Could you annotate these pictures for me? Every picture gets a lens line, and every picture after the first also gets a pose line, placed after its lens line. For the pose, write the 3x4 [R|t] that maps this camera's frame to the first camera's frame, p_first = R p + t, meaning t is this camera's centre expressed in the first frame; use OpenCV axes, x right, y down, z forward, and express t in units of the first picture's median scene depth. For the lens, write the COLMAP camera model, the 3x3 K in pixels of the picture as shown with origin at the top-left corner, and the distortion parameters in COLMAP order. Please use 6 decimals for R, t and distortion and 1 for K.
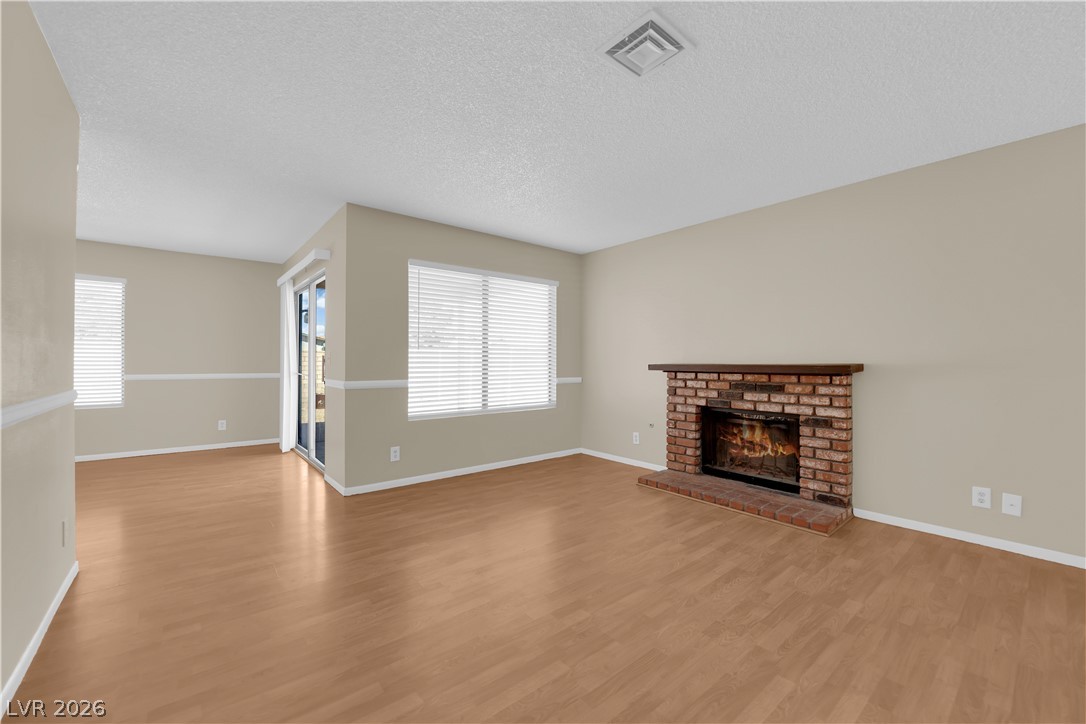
lens RADIAL K [[434.8, 0, 541.7], [0, 434.8, 358.5], [0, 0, 1]] dist [-0.011770, -0.000219]
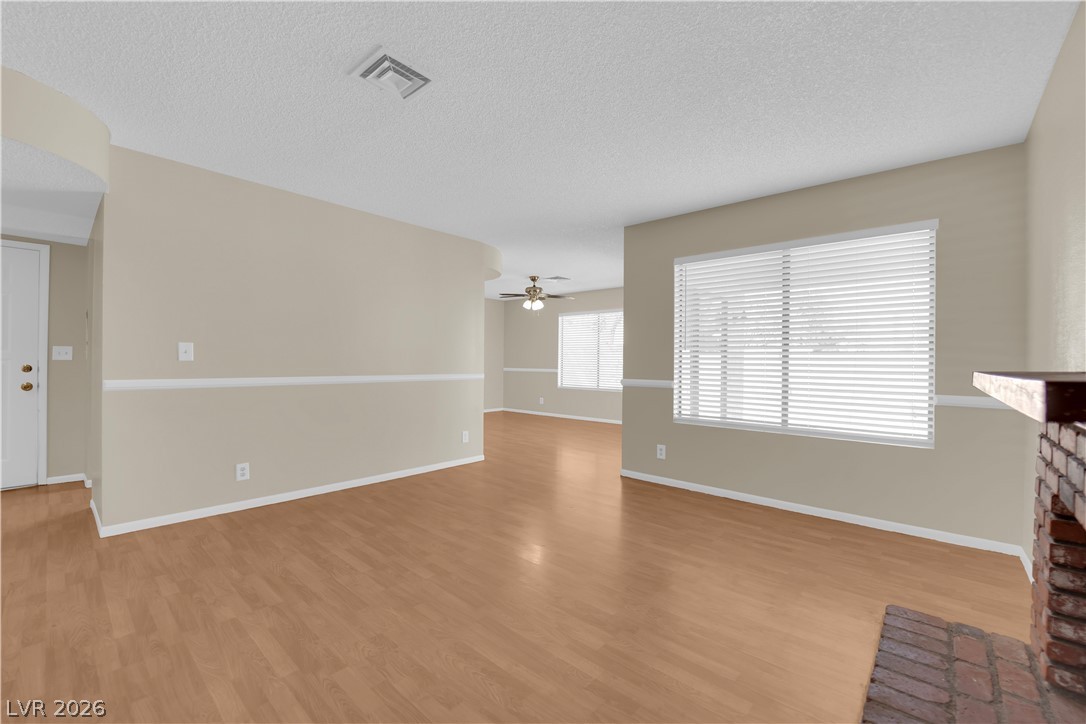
lens RADIAL K [[441.0, 0, 543.0], [0, 441.0, 362.0], [0, 0, 1]] dist [-0.010357, -0.000068]
pose [[0.158130, 0.001859, -0.987417, 0.711858], [-0.003499, 0.999993, 0.001323, 0.005917], [0.987412, 0.003245, 0.158135, 0.605132]]
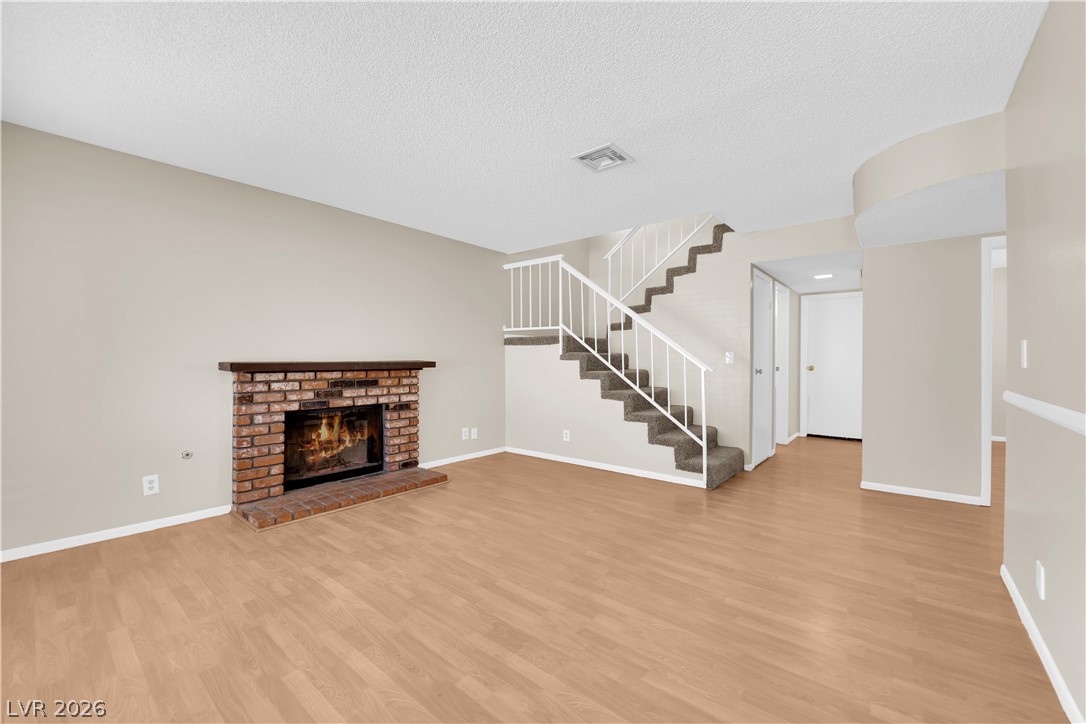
lens RADIAL K [[441.0, 0, 543.0], [0, 441.0, 362.0], [0, 0, 1]] dist [-0.010357, -0.000068]
pose [[-0.191430, -0.009243, 0.981463, -0.637378], [-0.009616, 0.999925, 0.007541, 0.001603], [-0.981459, -0.007994, -0.191504, 0.757807]]
